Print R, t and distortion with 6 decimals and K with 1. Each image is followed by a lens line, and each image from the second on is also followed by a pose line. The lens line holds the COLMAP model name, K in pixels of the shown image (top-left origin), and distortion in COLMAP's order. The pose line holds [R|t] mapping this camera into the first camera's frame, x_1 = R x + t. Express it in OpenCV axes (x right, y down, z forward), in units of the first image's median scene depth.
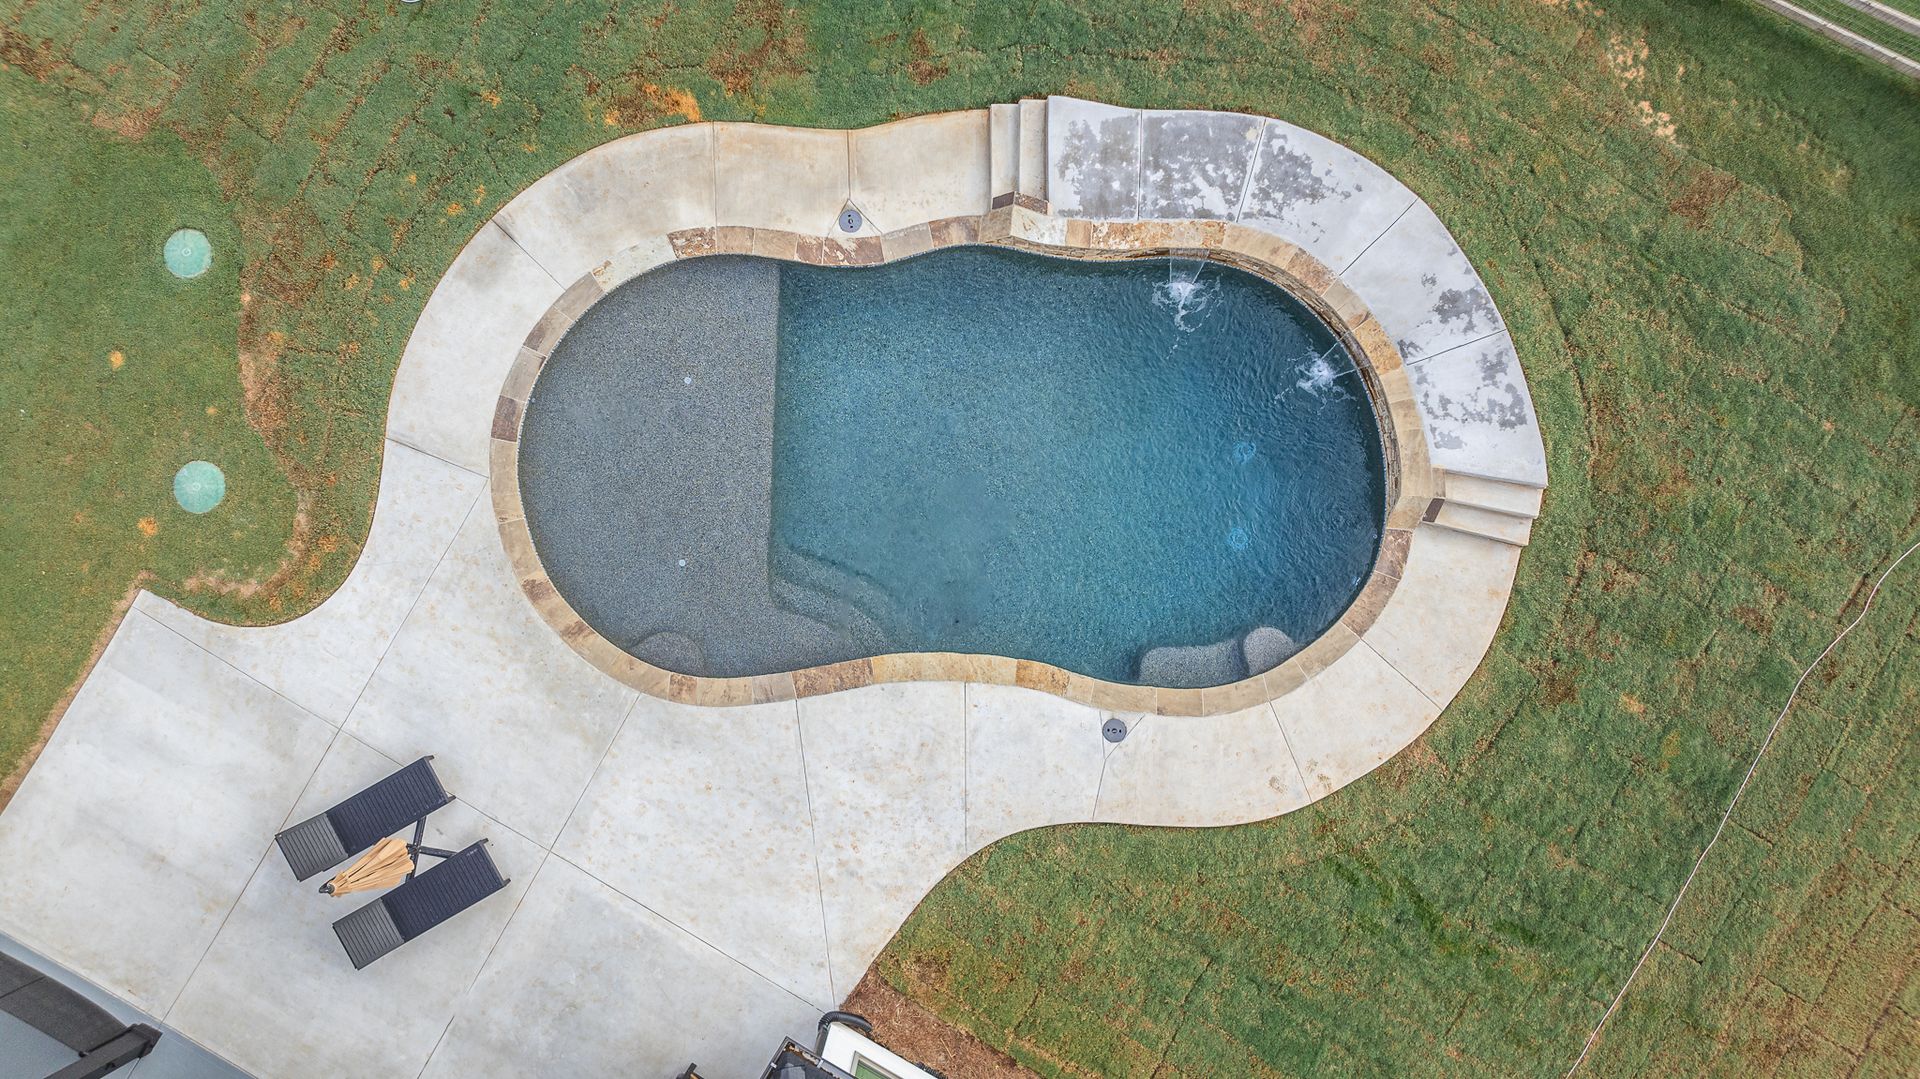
lens RADIAL K [[1356.6, 0, 960.0], [0, 1356.6, 539.5], [0, 0, 1]] dist [-0.026318, 0.022312]
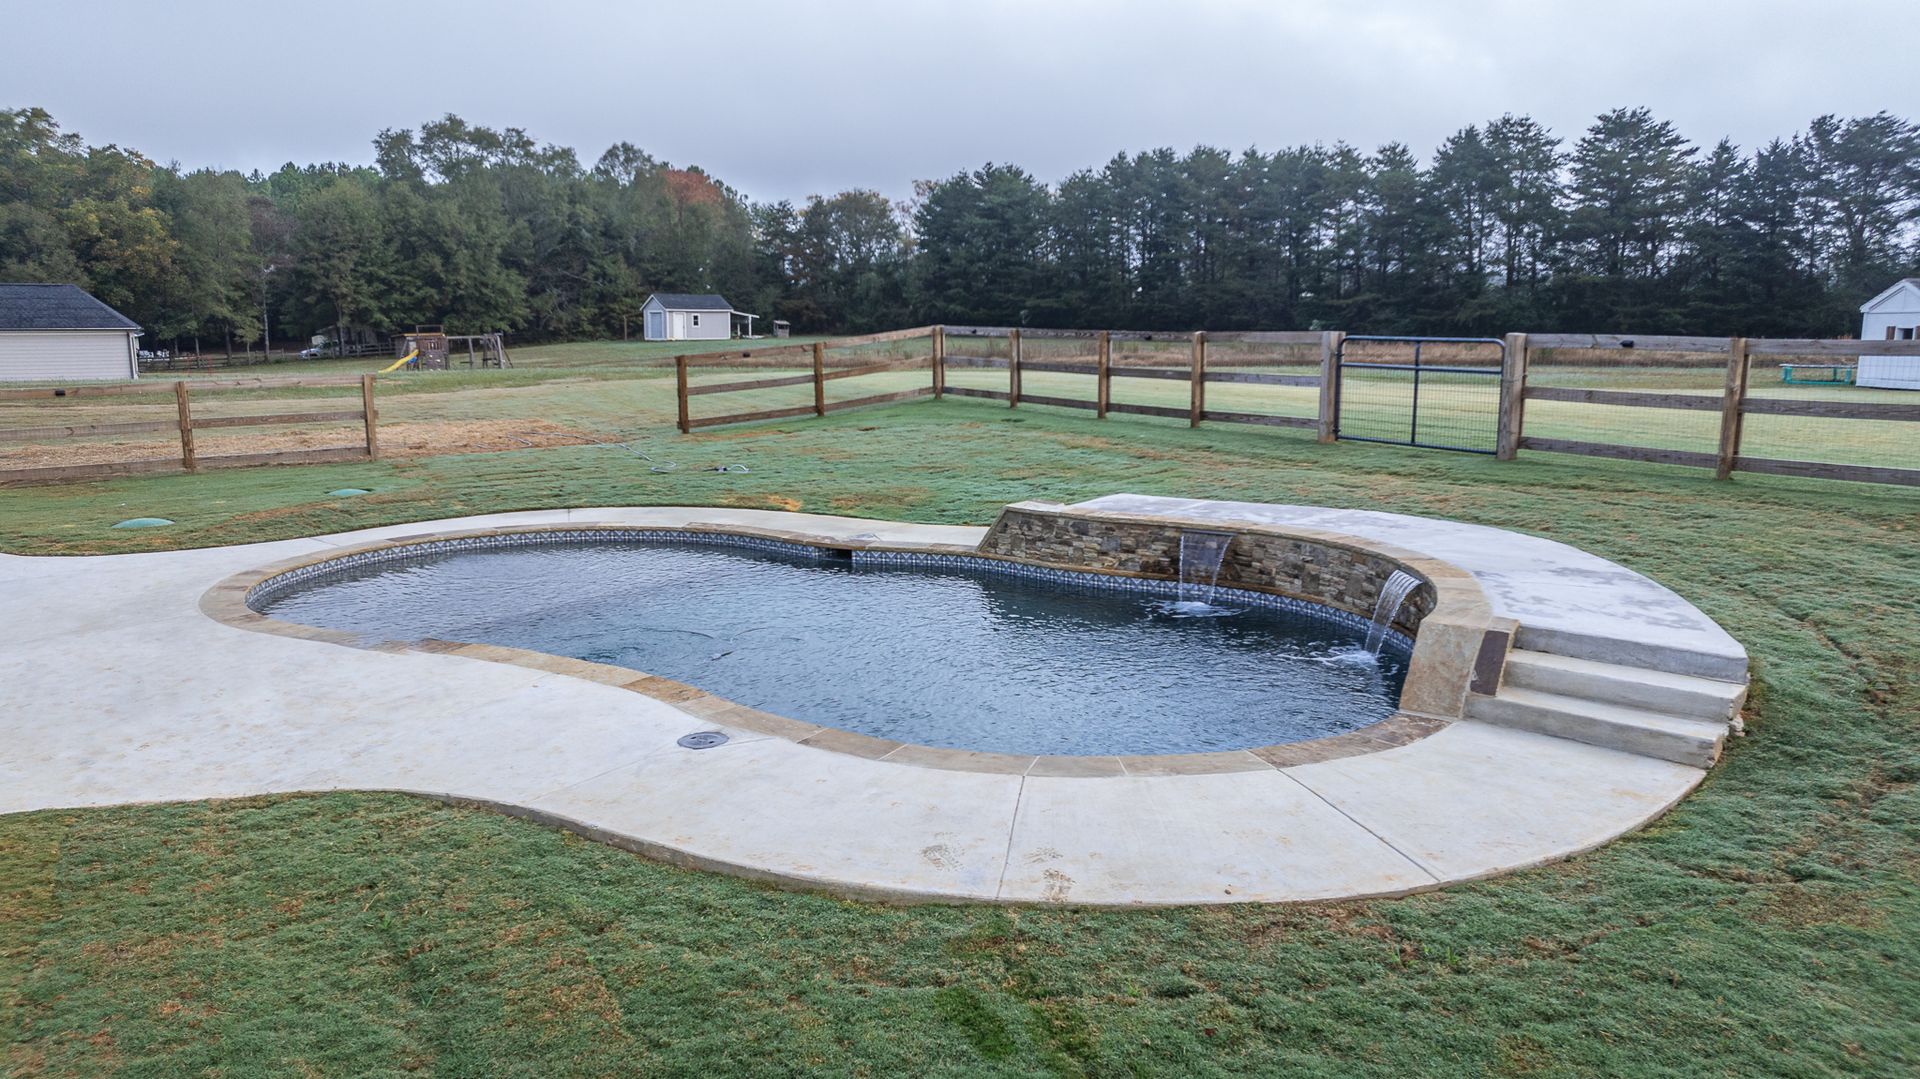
lens RADIAL K [[1356.6, 0, 960.0], [0, 1356.6, 539.5], [0, 0, 1]] dist [-0.026318, 0.022312]
pose [[0.862320, 0.081997, -0.499681, 0.420602], [-0.505682, 0.190644, -0.841392, 0.478563], [0.026269, 0.978229, 0.205860, 0.837333]]
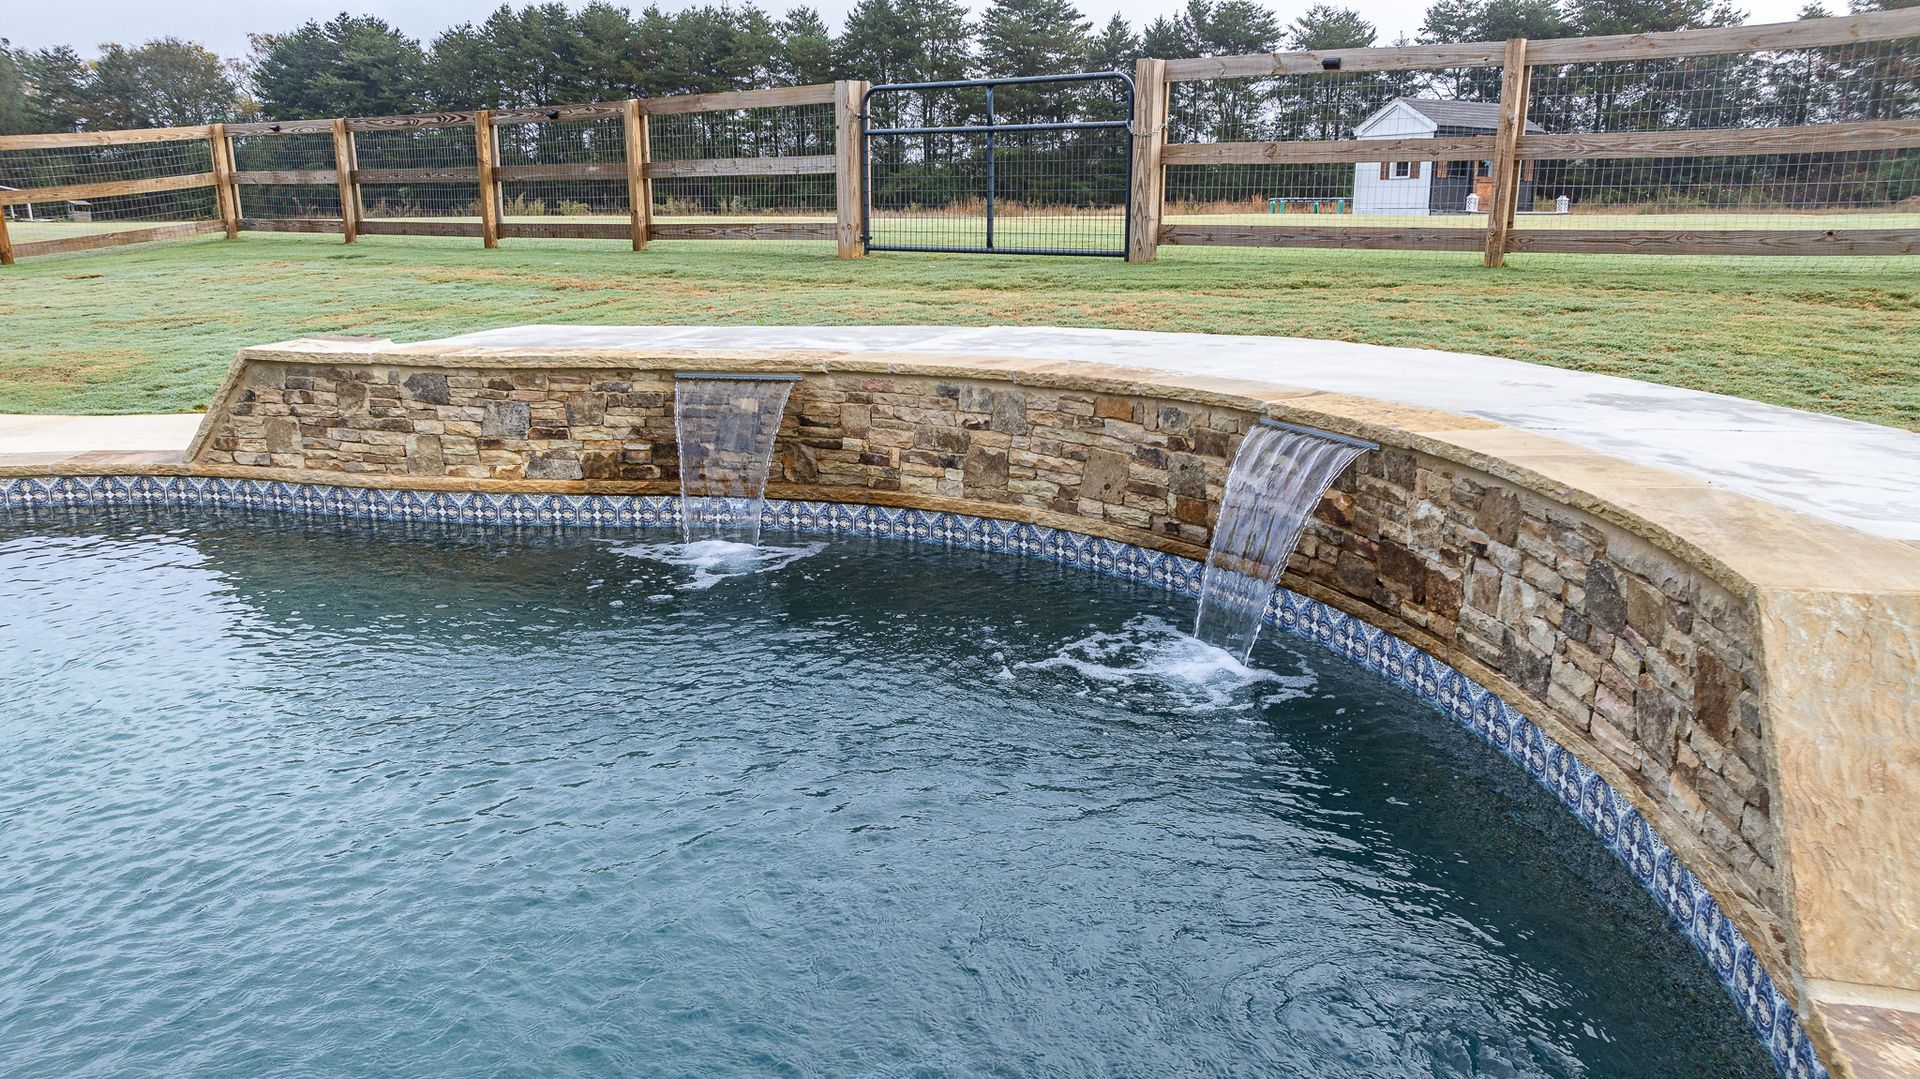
lens RADIAL K [[1356.6, 0, 960.0], [0, 1356.6, 539.5], [0, 0, 1]] dist [-0.026318, 0.022312]
pose [[0.994005, 0.026448, -0.106089, 0.255184], [-0.109227, 0.283566, -0.952712, 0.097299], [0.004886, 0.958588, 0.284754, 0.935250]]
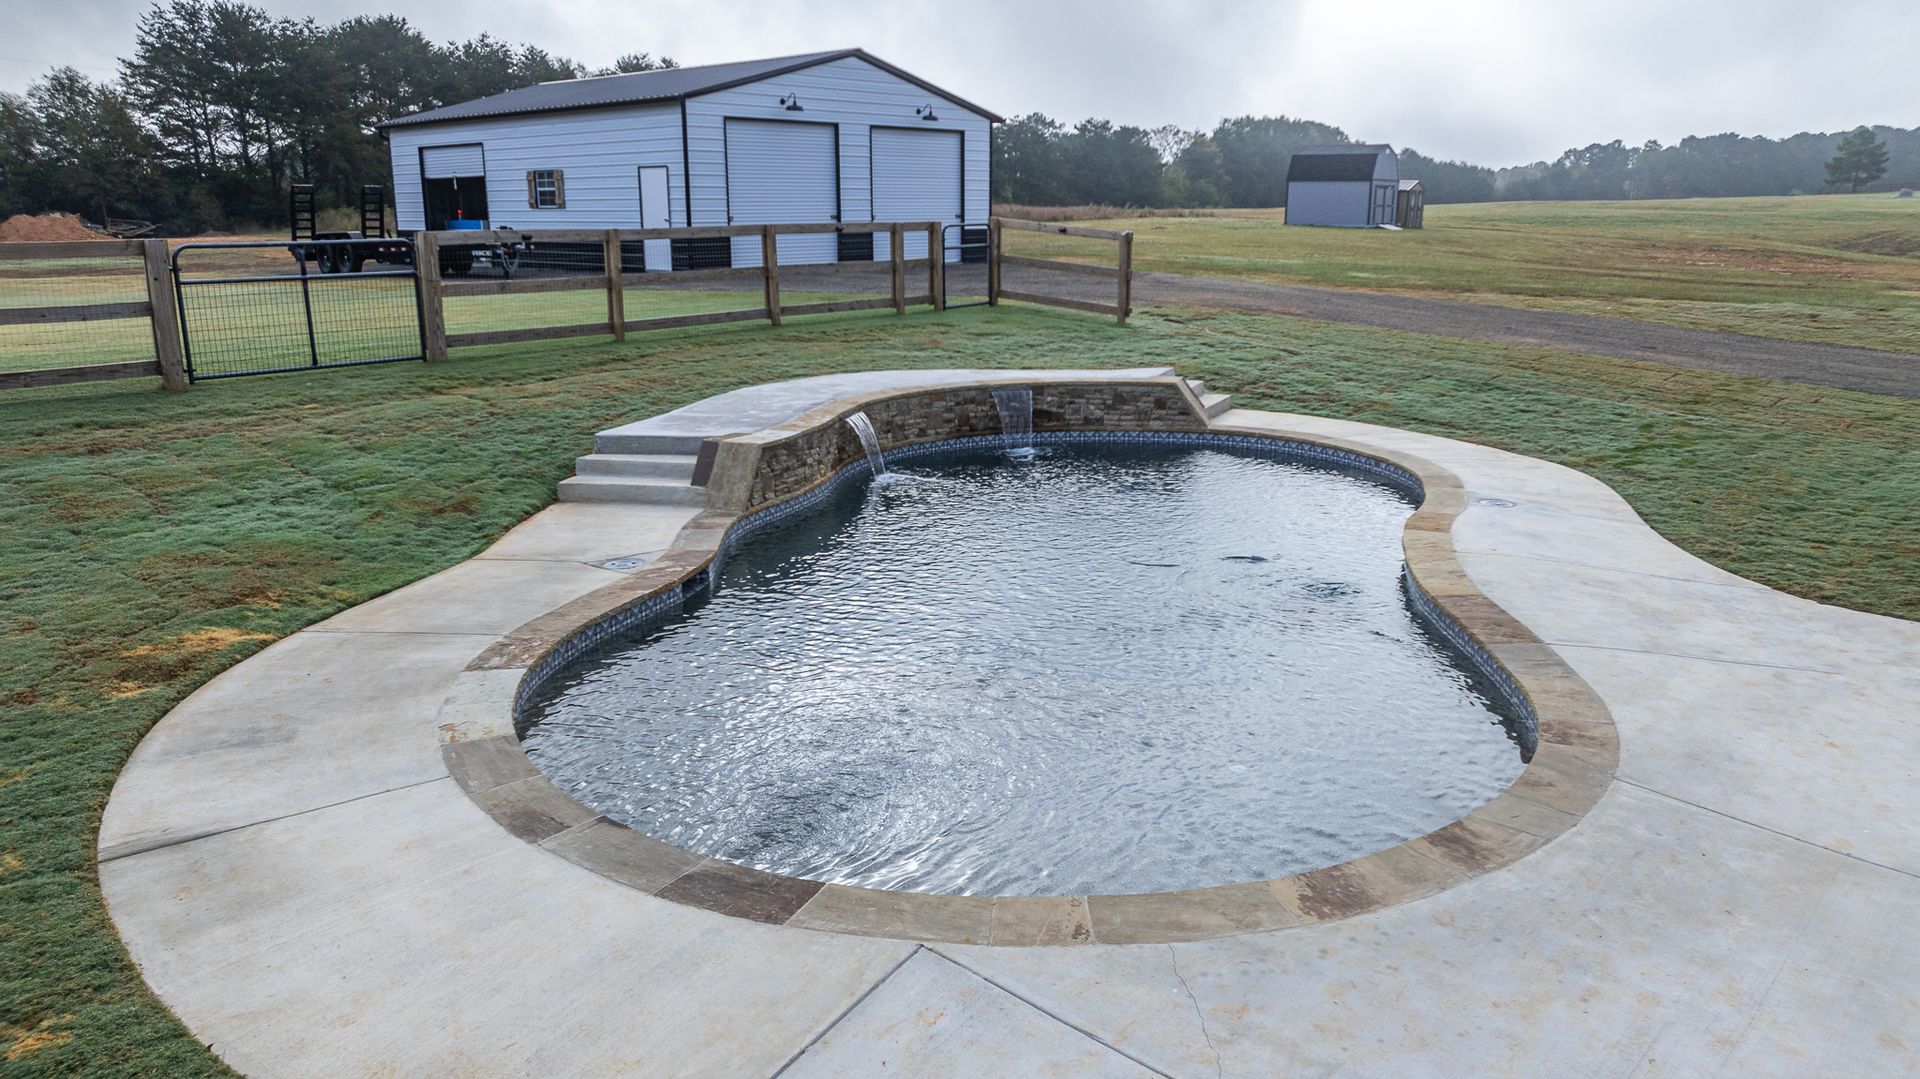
lens RADIAL K [[1348.3, 0, 960.0], [0, 1348.3, 539.5], [0, 0, 1]] dist [-0.020830, 0.004033]
pose [[0.207562, -0.235505, 0.949450, -0.589947], [0.977298, 0.092101, -0.190804, 0.006929], [-0.042510, 0.967499, 0.249275, 0.860185]]
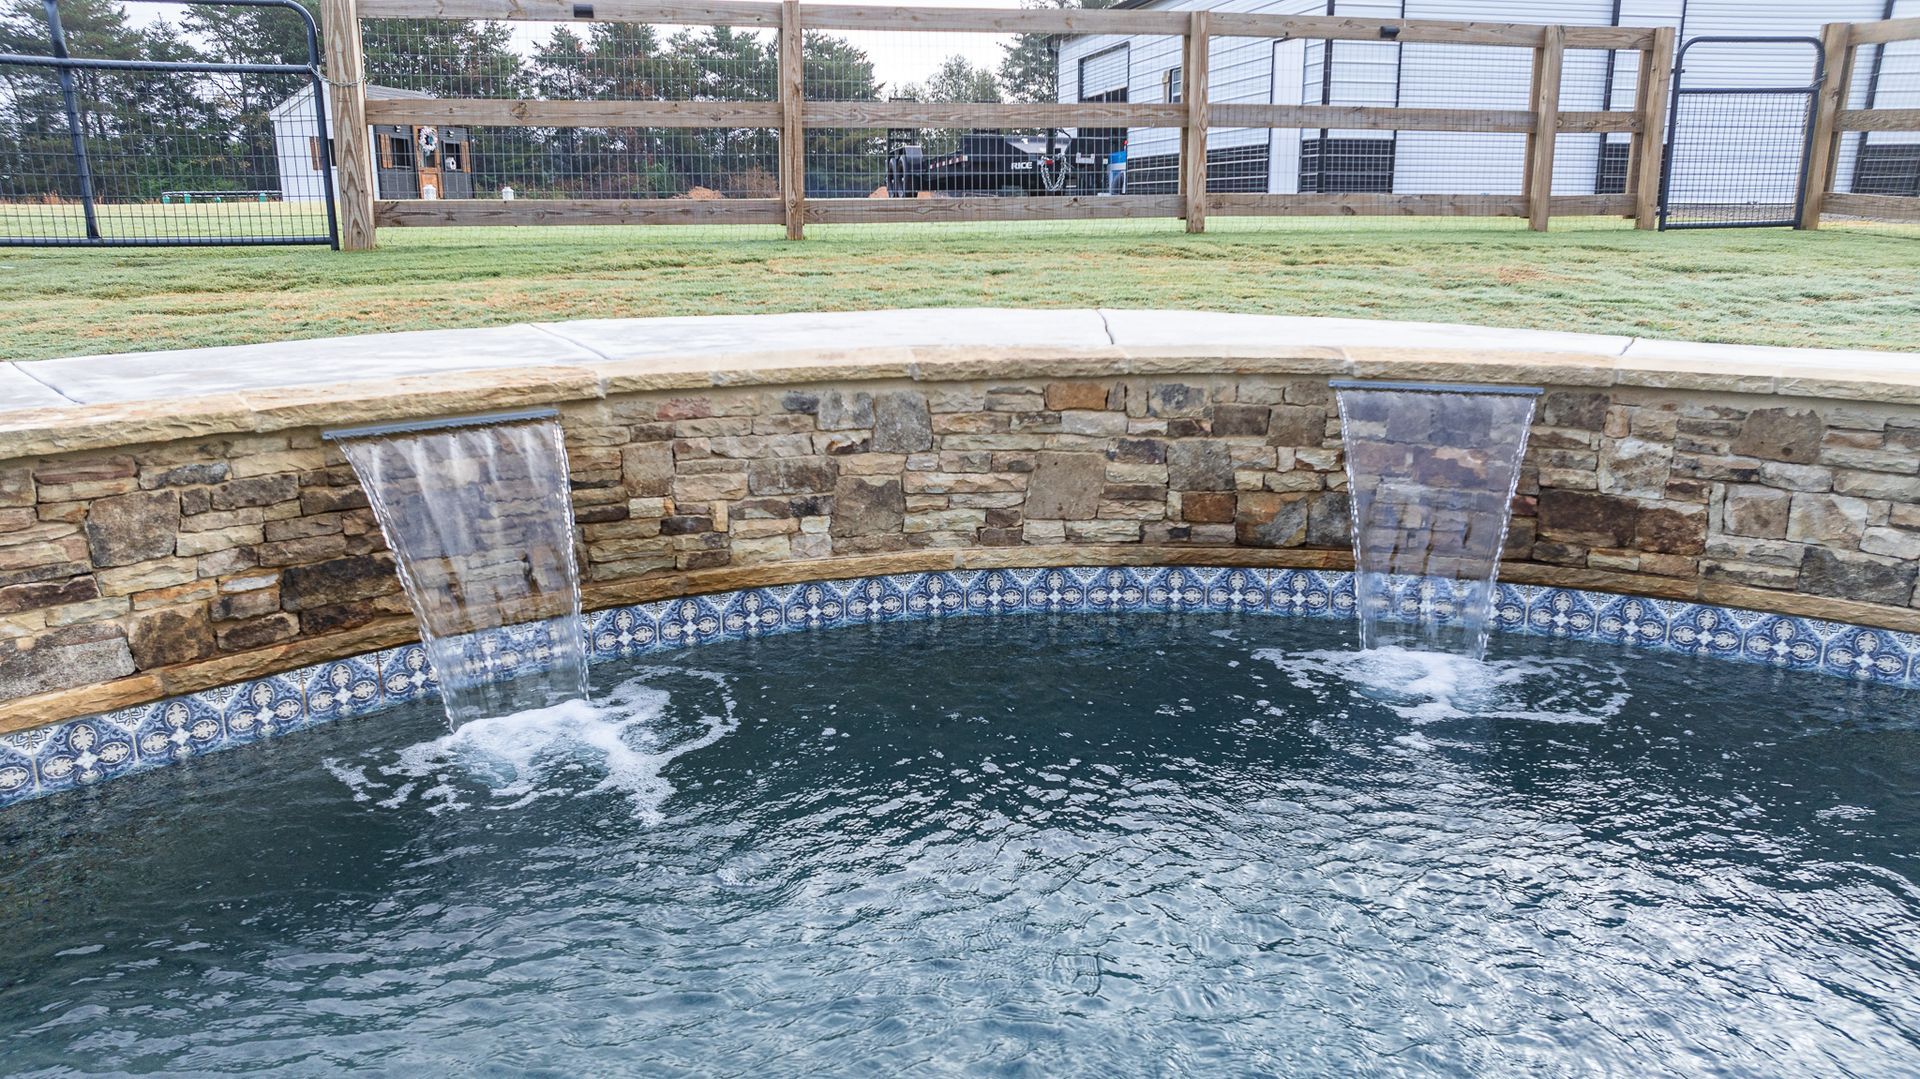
lens RADIAL K [[1348.3, 0, 960.0], [0, 1348.3, 539.5], [0, 0, 1]] dist [-0.020830, 0.004033]
pose [[0.744784, -0.162138, 0.647308, 0.099899], [0.666698, 0.222183, -0.711441, -0.037617], [-0.028469, 0.961429, 0.273575, 0.953413]]
